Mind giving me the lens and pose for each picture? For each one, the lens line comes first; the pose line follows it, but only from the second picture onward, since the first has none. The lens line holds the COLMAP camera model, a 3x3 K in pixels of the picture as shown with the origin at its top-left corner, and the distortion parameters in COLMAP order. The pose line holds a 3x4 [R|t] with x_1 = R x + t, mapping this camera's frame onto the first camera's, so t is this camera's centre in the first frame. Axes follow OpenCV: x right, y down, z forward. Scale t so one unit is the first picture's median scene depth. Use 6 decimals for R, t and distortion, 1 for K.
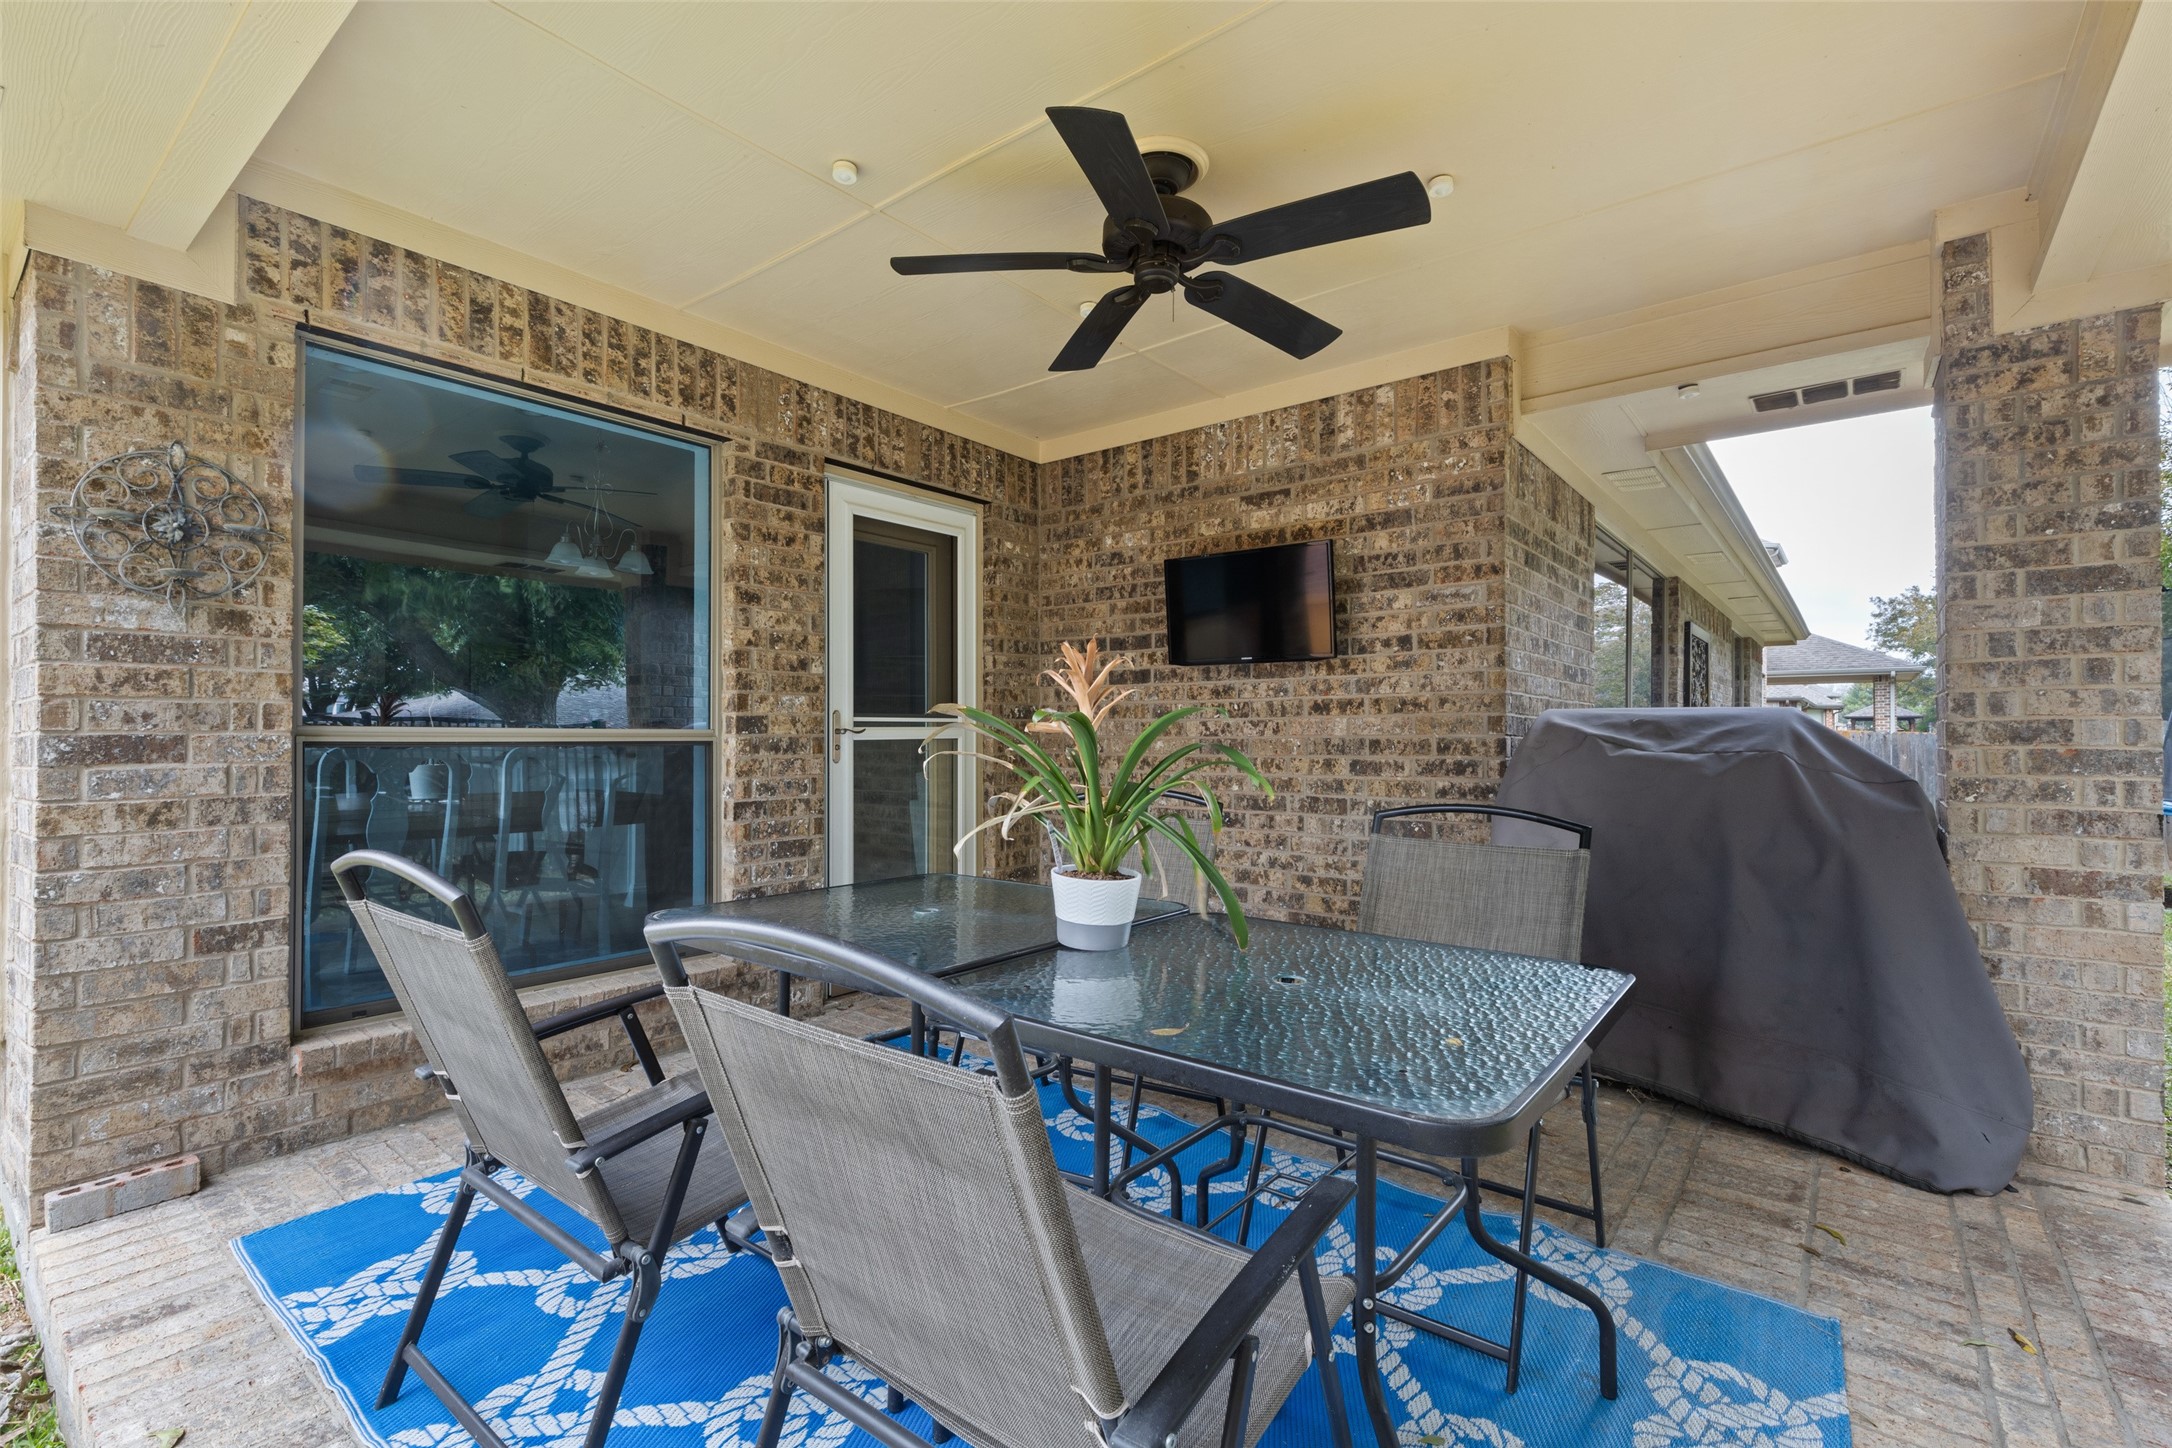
lens RADIAL K [[982.4, 0, 1084.6], [0, 982.4, 726.8], [0, 0, 1]] dist [0.006633, -0.001023]
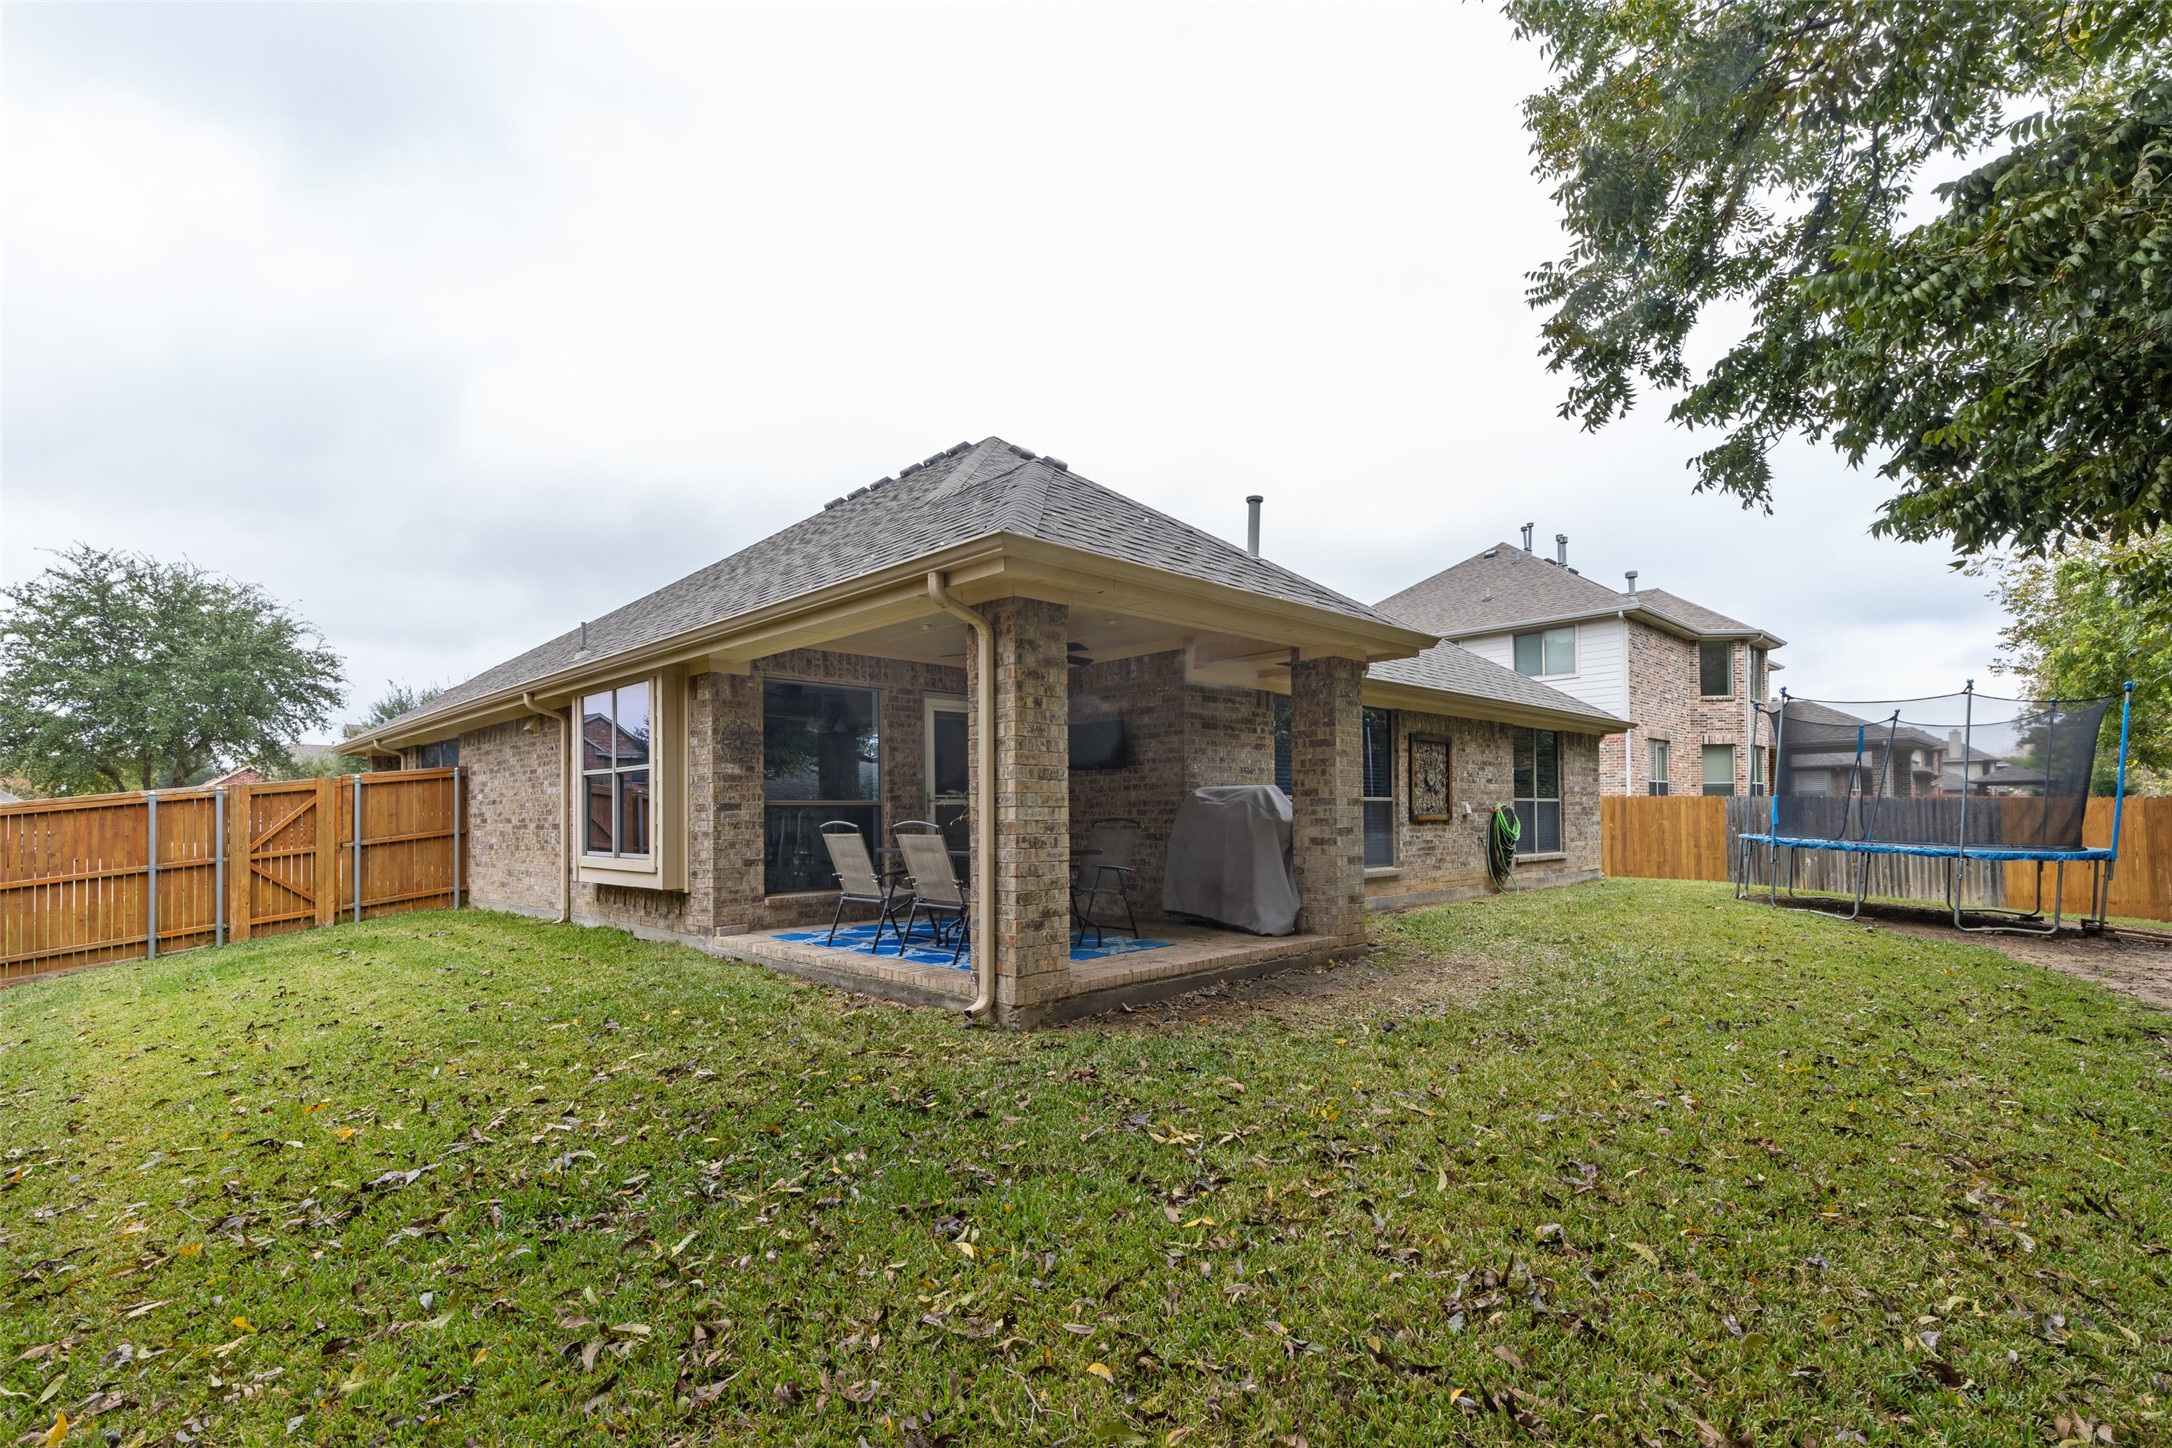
lens RADIAL K [[982.4, 0, 1080.1], [0, 982.4, 794.2], [0, 0, 1]] dist [0.006633, -0.001023]
pose [[0.993549, -0.017123, -0.112101, 0.599970], [0.015757, 0.999791, -0.013062, 0.038653], [0.112301, 0.011212, 0.993611, -2.098344]]
